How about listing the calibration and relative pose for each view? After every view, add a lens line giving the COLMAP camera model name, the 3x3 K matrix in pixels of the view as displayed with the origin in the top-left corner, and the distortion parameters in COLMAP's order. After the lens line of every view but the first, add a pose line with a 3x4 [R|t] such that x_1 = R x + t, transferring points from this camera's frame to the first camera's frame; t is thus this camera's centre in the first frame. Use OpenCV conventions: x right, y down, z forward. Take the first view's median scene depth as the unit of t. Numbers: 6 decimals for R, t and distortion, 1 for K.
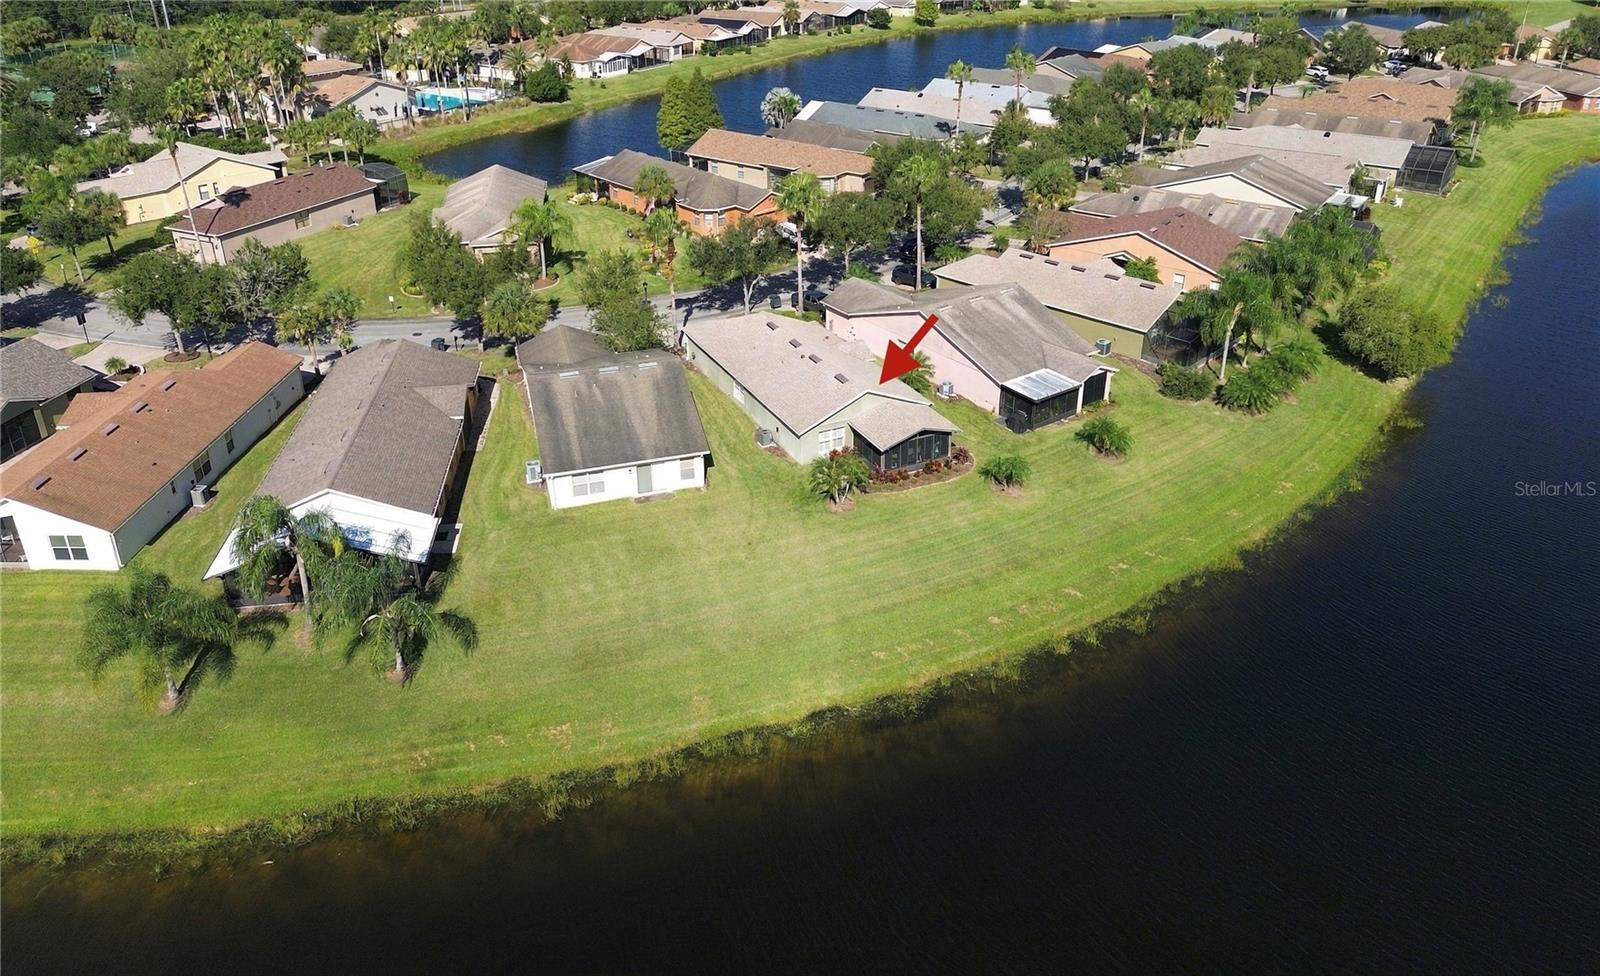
lens RADIAL K [[1100.3, 0, 800.0], [0, 1100.3, 488.0], [0, 0, 1]] dist [0.000532, 0.000066]
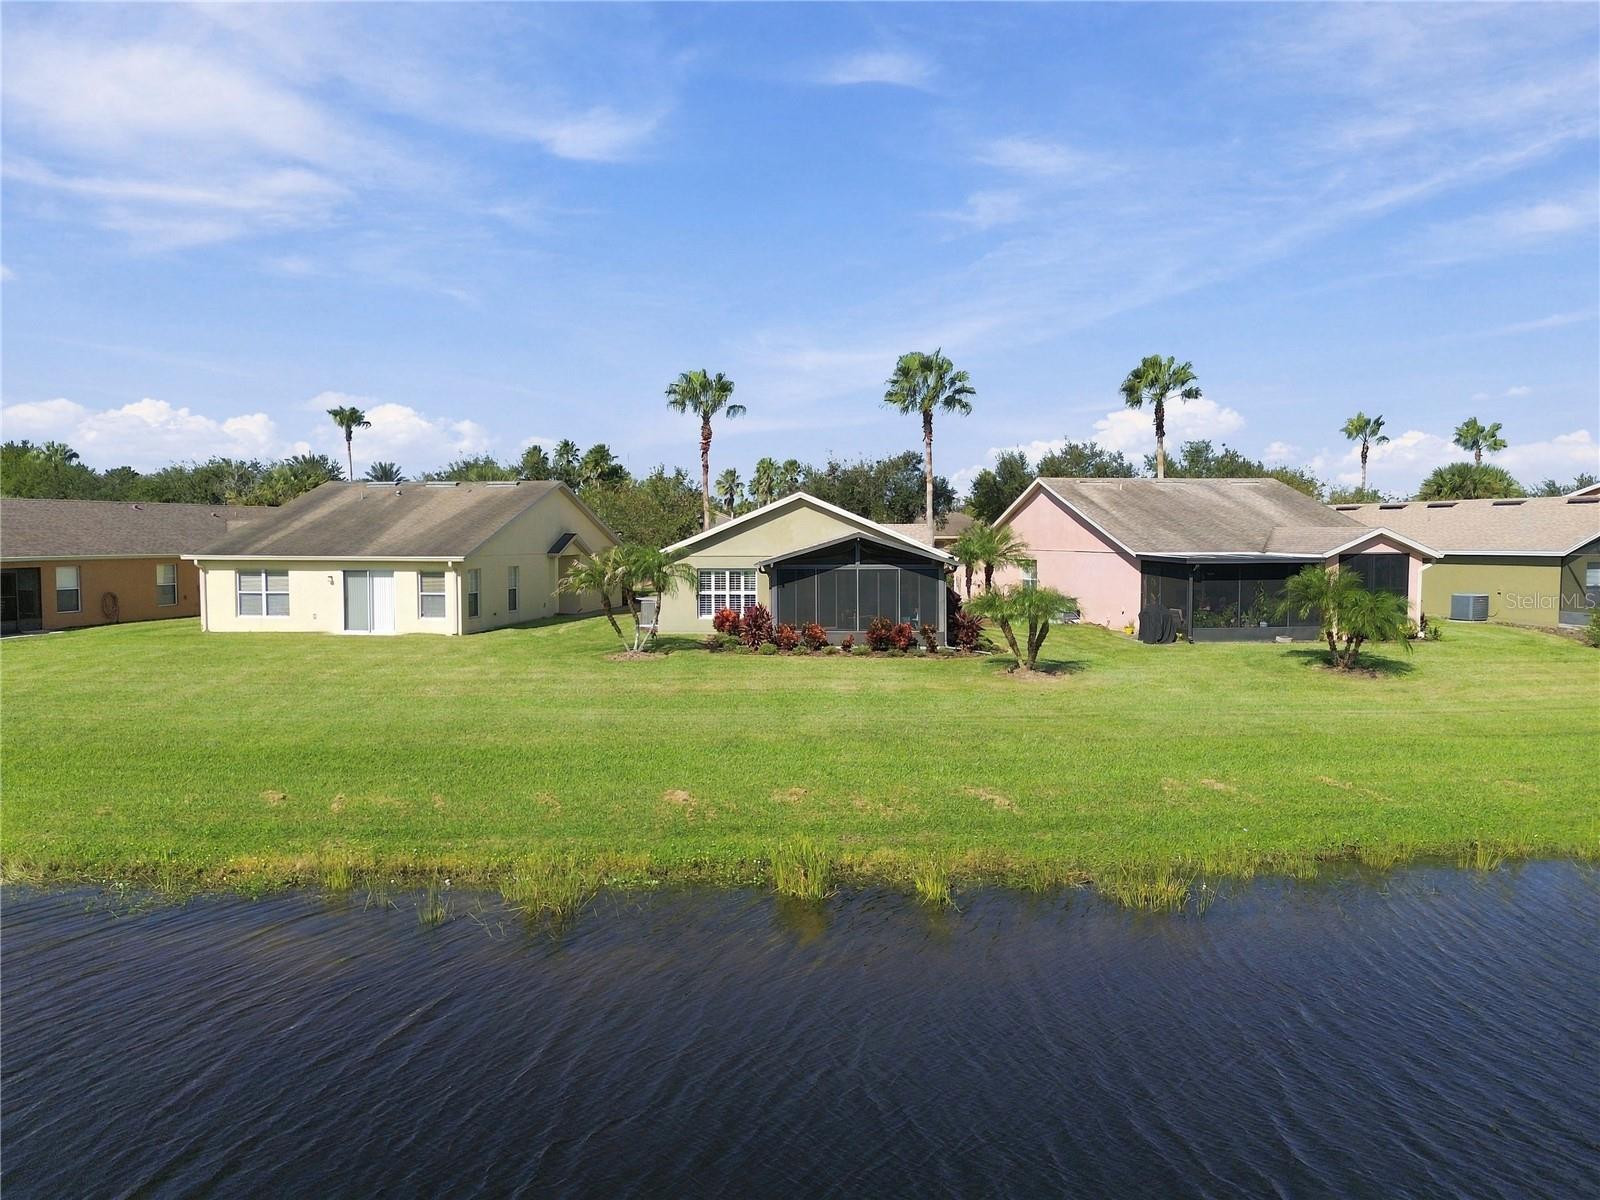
lens RADIAL K [[1138.8, 0, 800.0], [0, 1138.8, 600.0], [0, 0, 1]] dist [-0.000851, 0.000337]
pose [[0.889746, 0.024342, -0.455806, 0.296671], [-0.226870, 0.890084, -0.395323, 0.157176], [0.396083, 0.455145, 0.797471, 0.615872]]
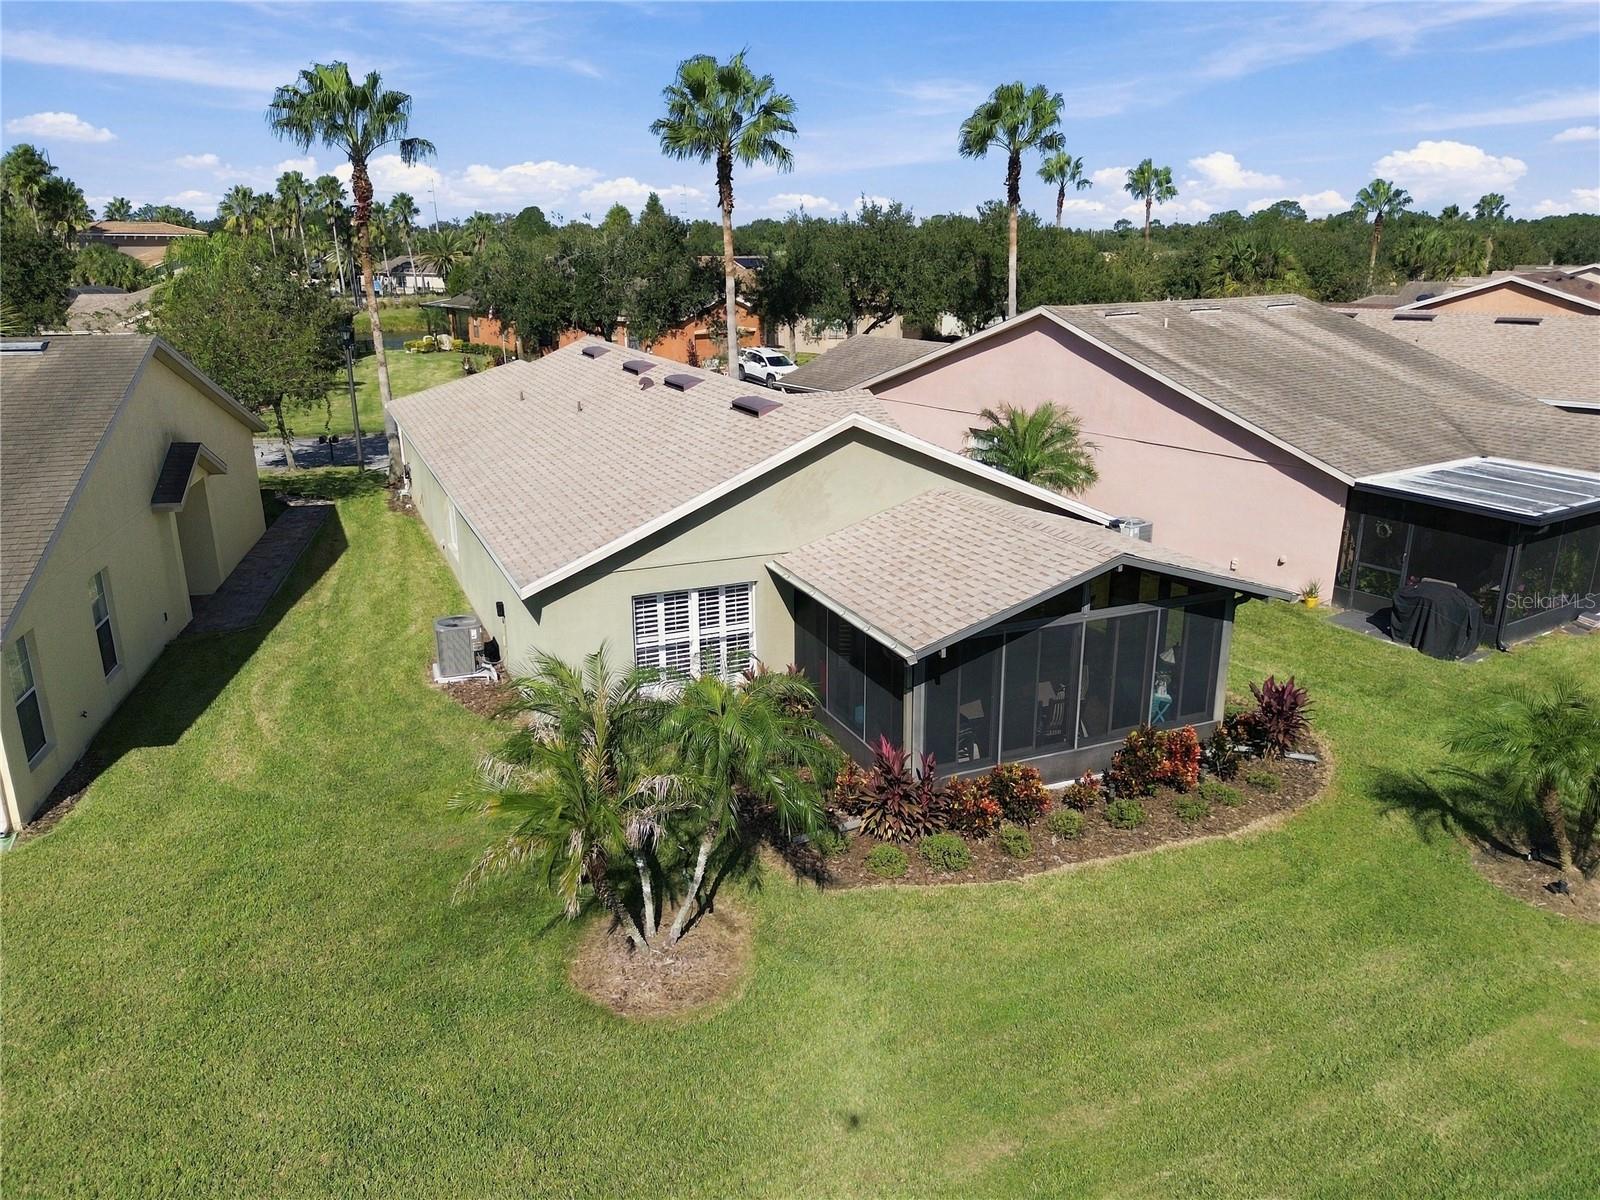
lens RADIAL K [[1138.8, 0, 800.0], [0, 1138.8, 600.0], [0, 0, 1]] dist [-0.000851, 0.000337]
pose [[0.998745, 0.017515, -0.046922, 0.063019], [-0.027320, 0.975727, -0.217282, -0.000338], [0.041977, 0.218291, 0.974981, 0.782699]]
